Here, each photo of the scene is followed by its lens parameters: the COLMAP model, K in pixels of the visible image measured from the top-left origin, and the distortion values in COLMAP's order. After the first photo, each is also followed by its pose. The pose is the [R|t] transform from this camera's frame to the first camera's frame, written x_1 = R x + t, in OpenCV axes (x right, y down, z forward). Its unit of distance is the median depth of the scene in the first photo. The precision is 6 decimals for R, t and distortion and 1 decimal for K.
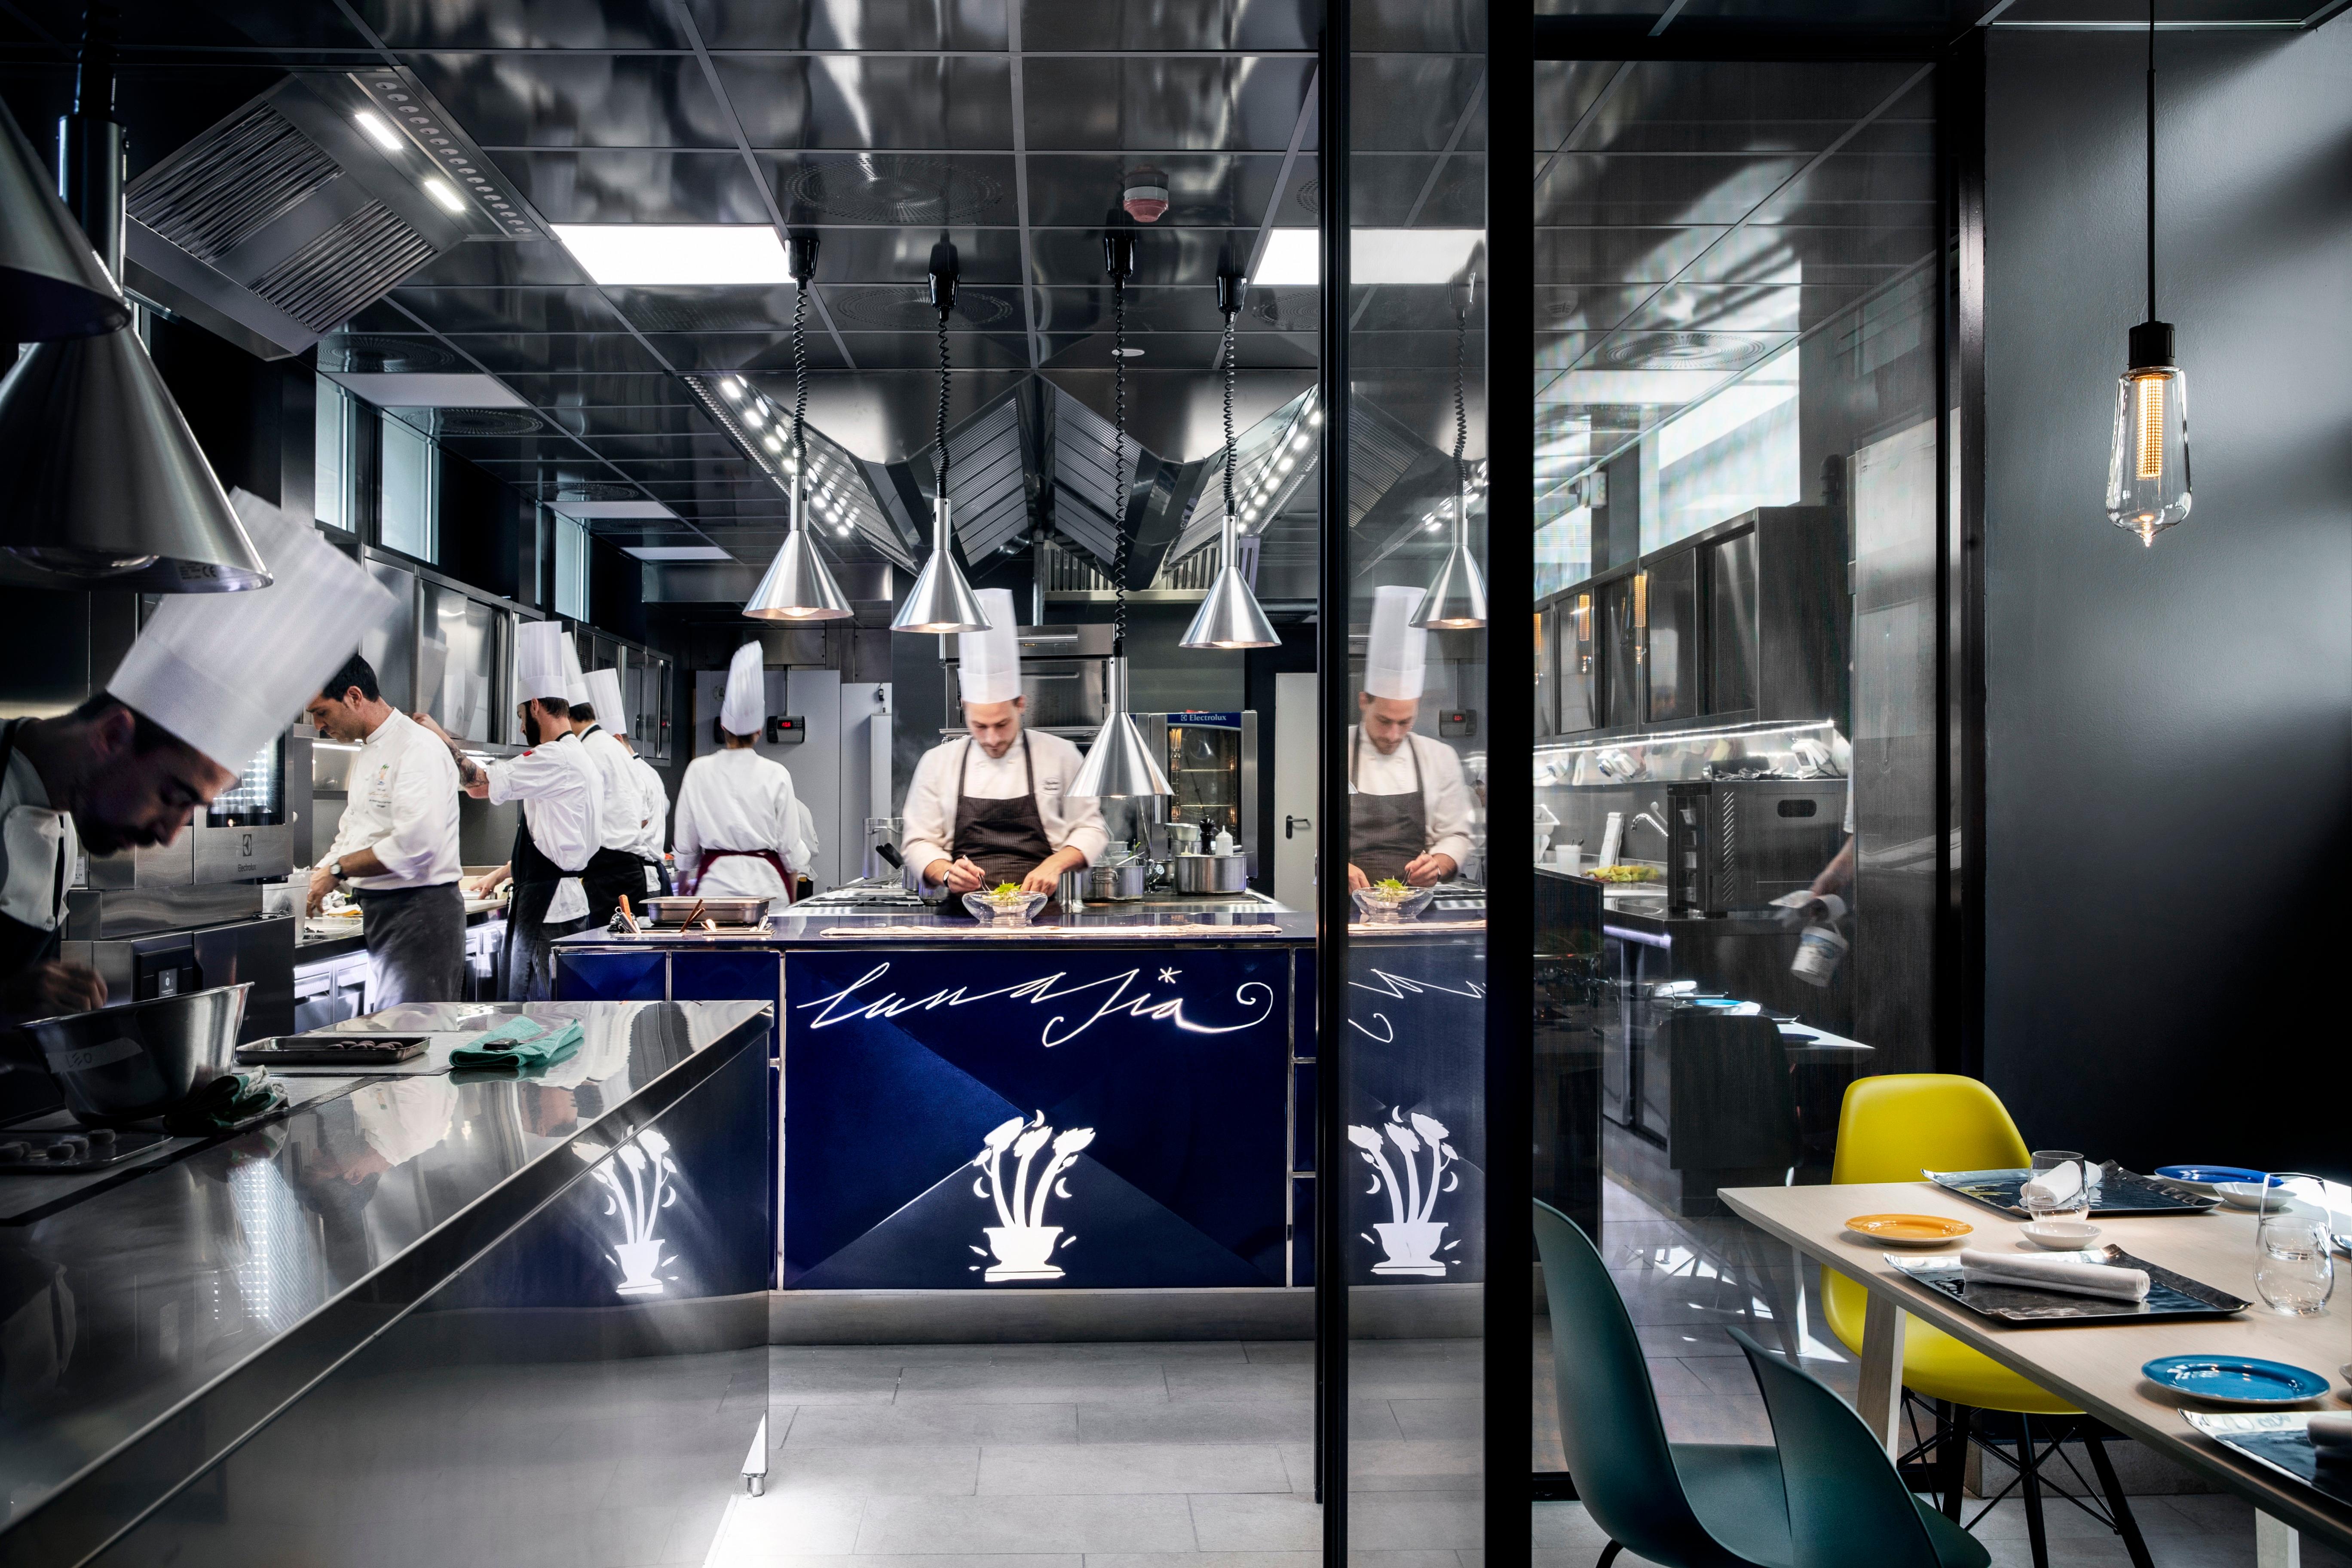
lens RADIAL K [[2231.5, 0, 1176.0], [0, 2231.5, 784.0], [0, 0, 1]] dist [-0.024028, -0.009478]
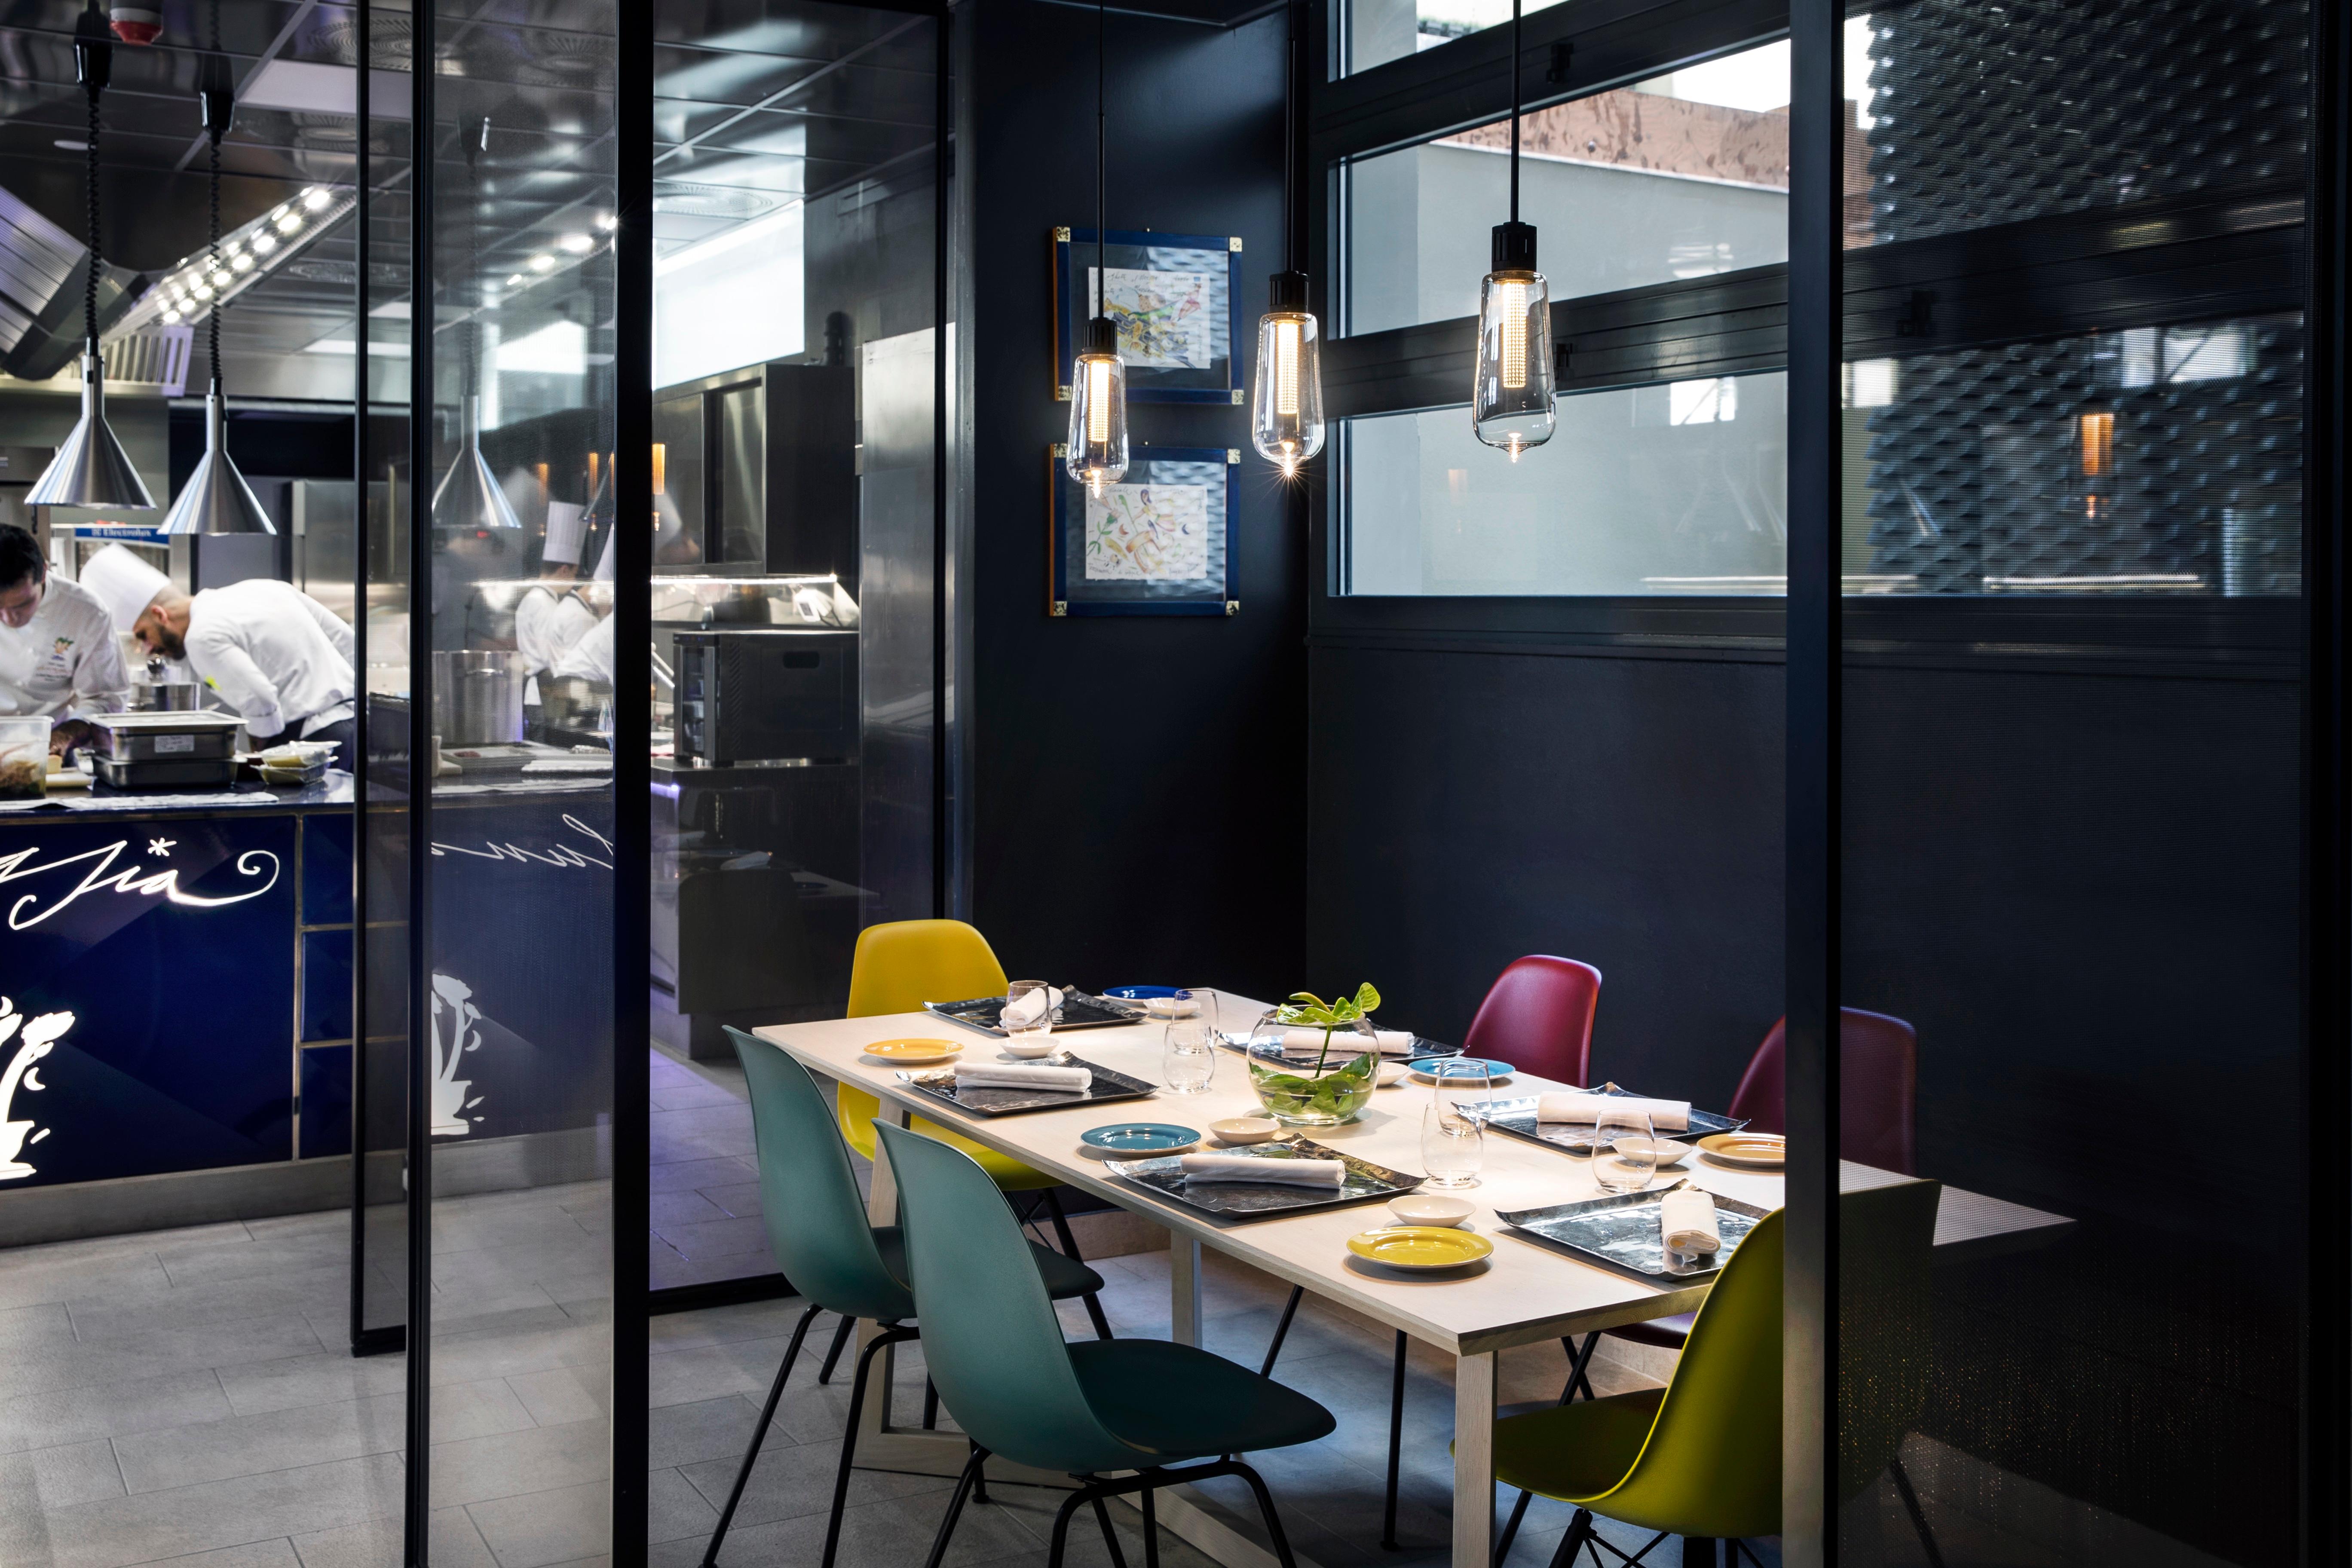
lens RADIAL K [[2507.2, 0, 1176.0], [0, 2507.2, 784.0], [0, 0, 1]] dist [0.012994, 0.465687]
pose [[0.909731, -0.023177, 0.414550, -0.058898], [-0.009775, 0.996969, 0.077189, -0.029475], [-0.415083, -0.074273, 0.906747, -0.163517]]
